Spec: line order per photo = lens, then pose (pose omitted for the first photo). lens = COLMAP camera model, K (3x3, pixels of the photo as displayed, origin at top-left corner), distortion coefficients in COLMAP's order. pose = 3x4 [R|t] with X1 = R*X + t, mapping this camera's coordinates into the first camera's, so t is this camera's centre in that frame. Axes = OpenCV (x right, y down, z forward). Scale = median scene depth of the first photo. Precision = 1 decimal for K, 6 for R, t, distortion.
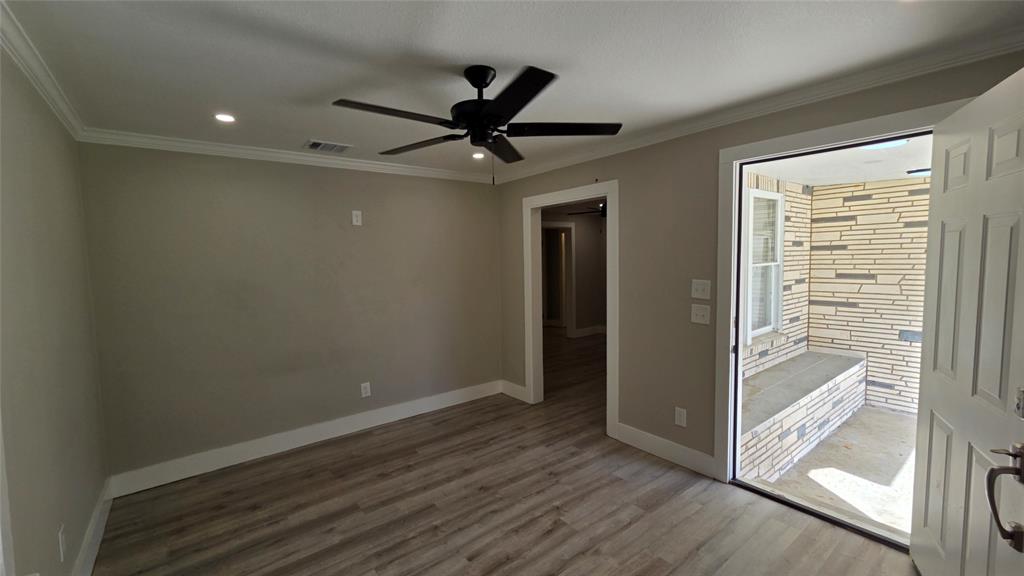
lens RADIAL K [[420.4, 0, 508.9], [0, 420.4, 287.5], [0, 0, 1]] dist [-0.001381, 0.000122]
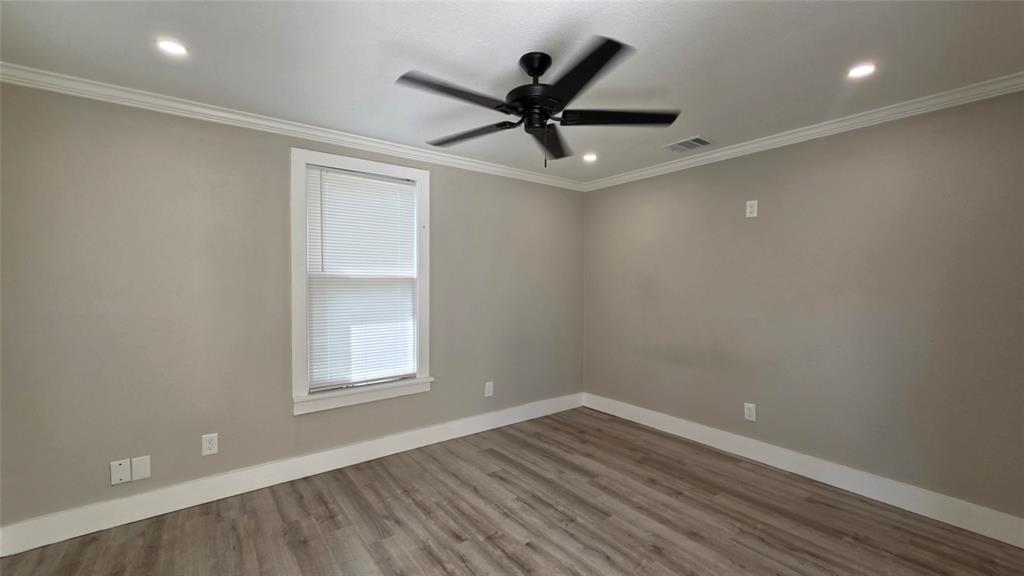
lens RADIAL K [[420.4, 0, 508.9], [0, 420.4, 287.5], [0, 0, 1]] dist [-0.001381, 0.000122]
pose [[-0.015839, 0.044193, -0.998897, 0.637411], [-0.077078, 0.995996, 0.045287, -0.006472], [0.996899, 0.077711, -0.012369, 0.659367]]
